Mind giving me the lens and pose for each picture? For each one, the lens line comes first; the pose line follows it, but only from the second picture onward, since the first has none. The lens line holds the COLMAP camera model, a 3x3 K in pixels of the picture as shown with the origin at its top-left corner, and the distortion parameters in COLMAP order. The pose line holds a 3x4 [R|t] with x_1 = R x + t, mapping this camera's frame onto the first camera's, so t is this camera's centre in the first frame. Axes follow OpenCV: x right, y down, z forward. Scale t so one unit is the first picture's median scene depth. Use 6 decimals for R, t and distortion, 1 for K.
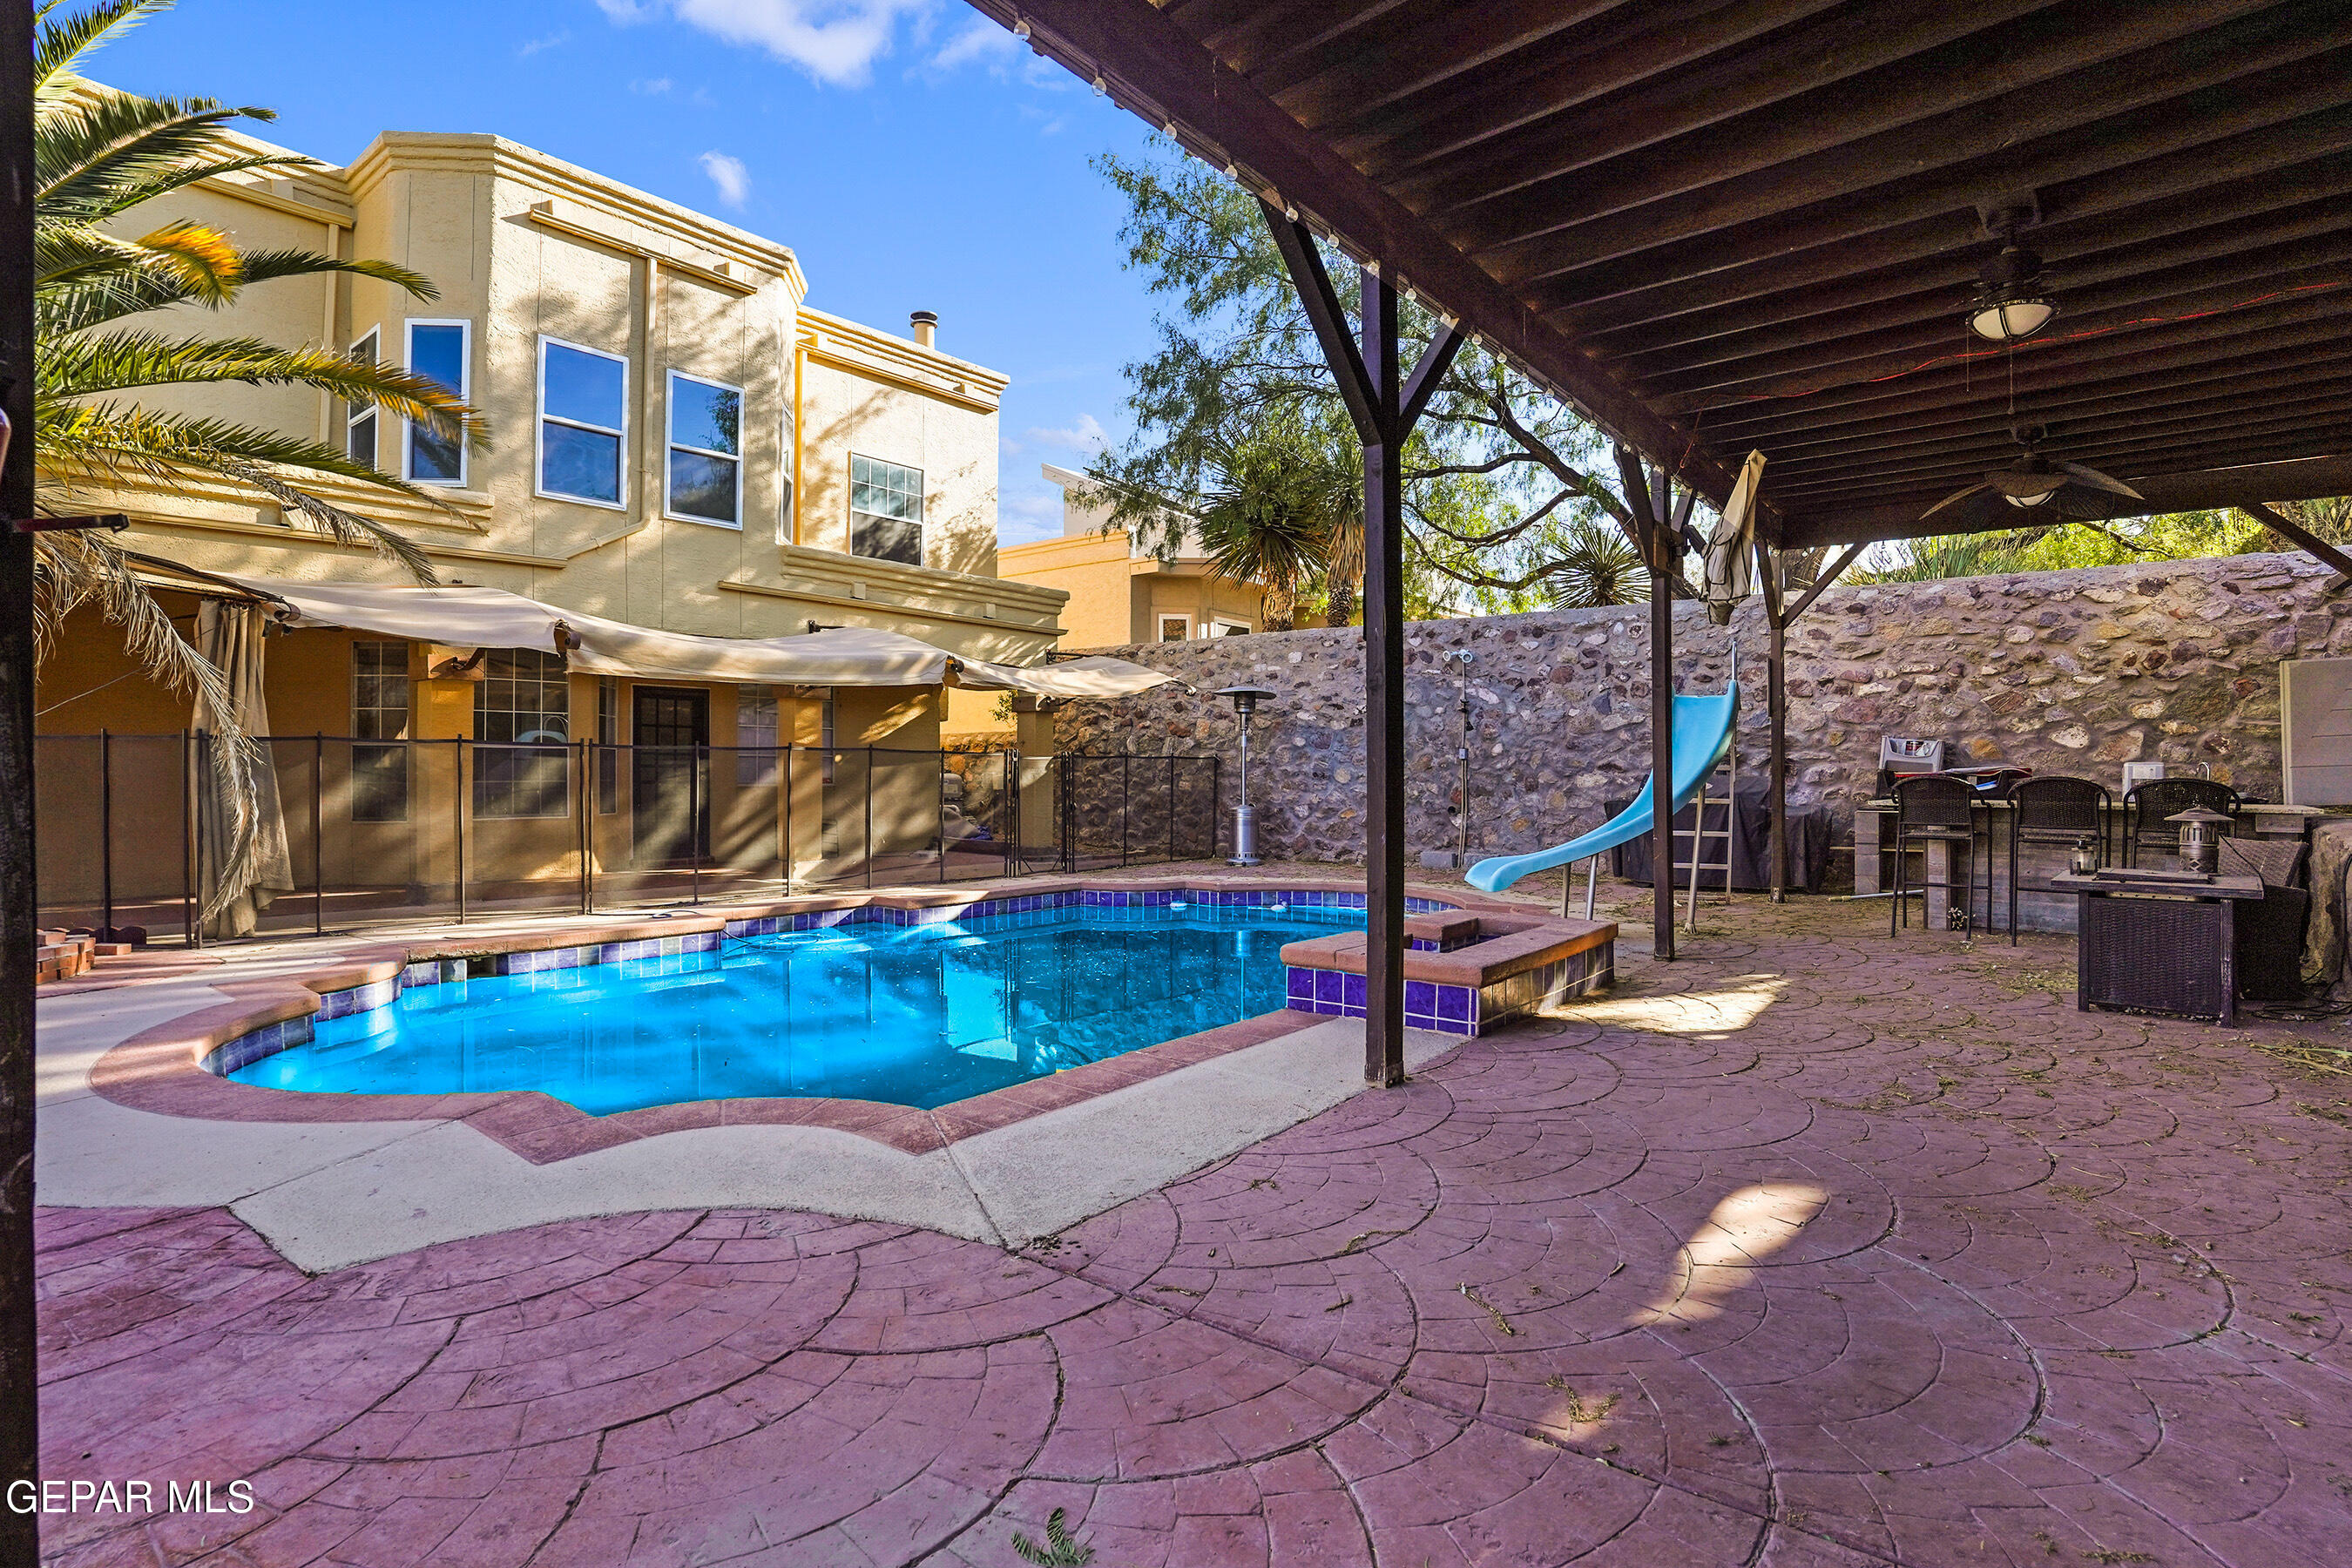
lens RADIAL K [[1154.2, 0, 1161.6], [0, 1154.2, 781.6], [0, 0, 1]] dist [-0.070357, 0.038734]
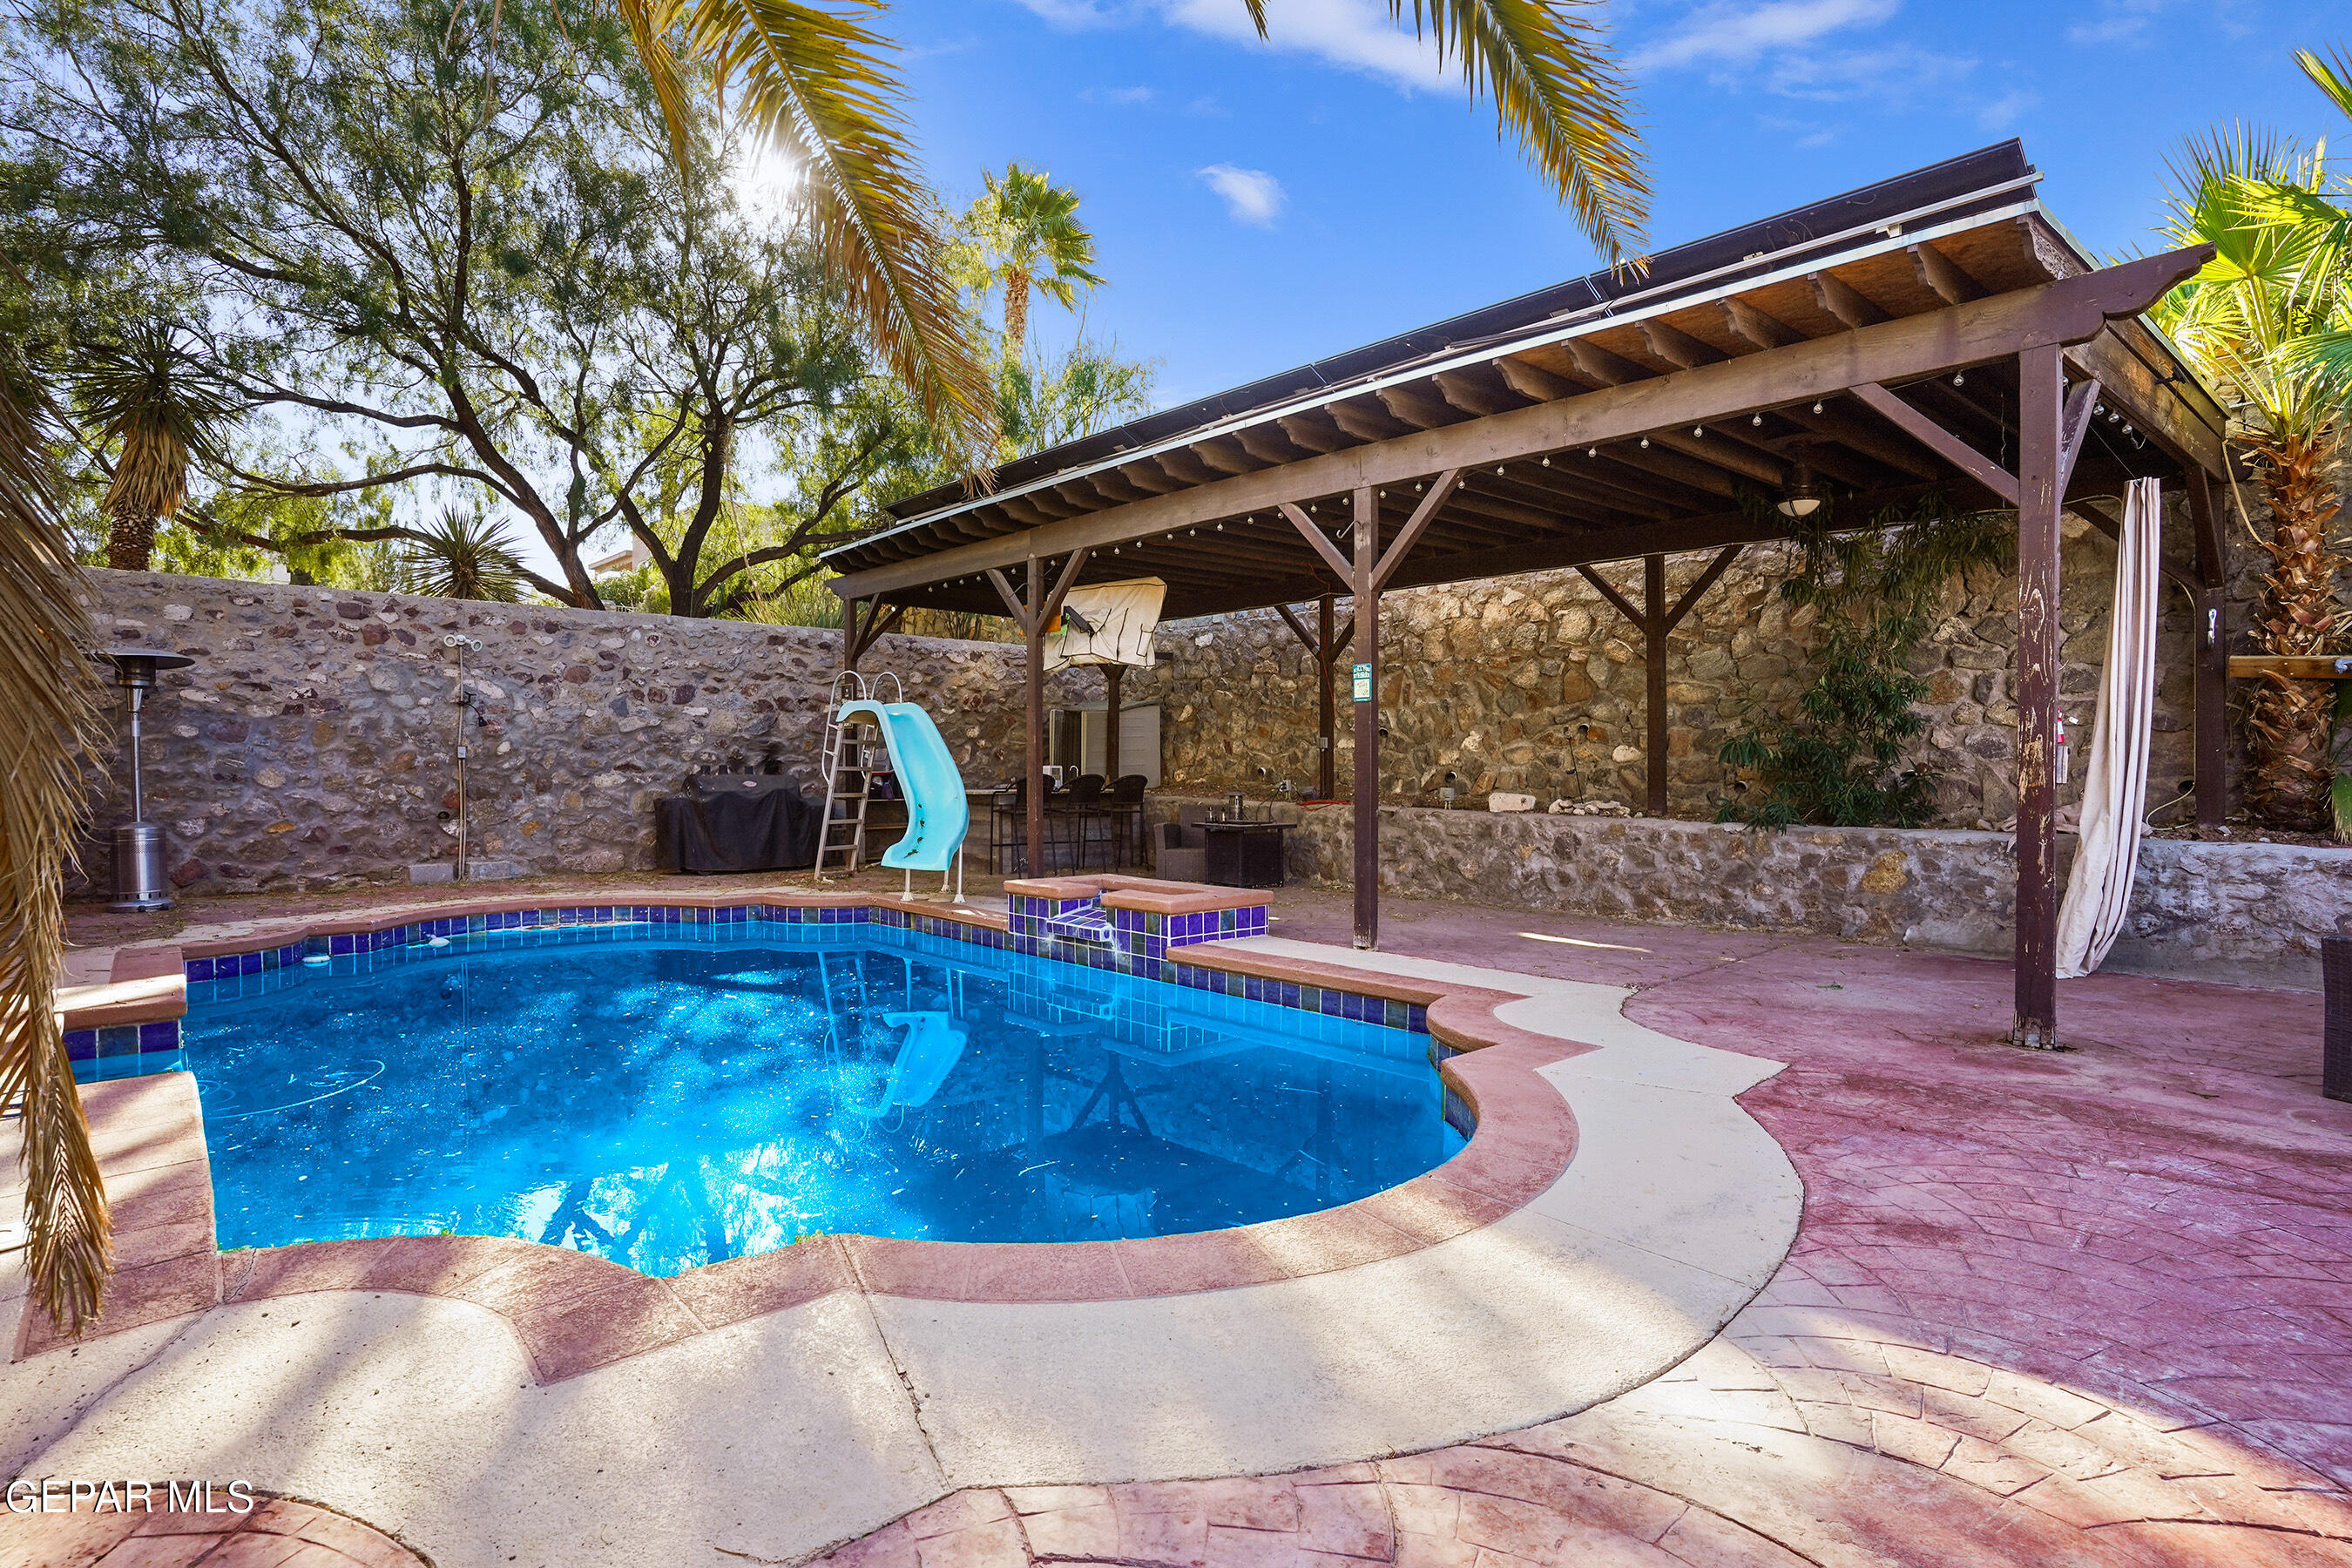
lens RADIAL K [[1154.2, 0, 1161.6], [0, 1154.2, 781.6], [0, 0, 1]] dist [-0.070357, 0.038734]
pose [[0.186484, -0.012312, 0.982381, -0.521181], [0.007952, 0.999908, 0.011022, -0.006863], [-0.982426, 0.005756, 0.186565, 0.315210]]
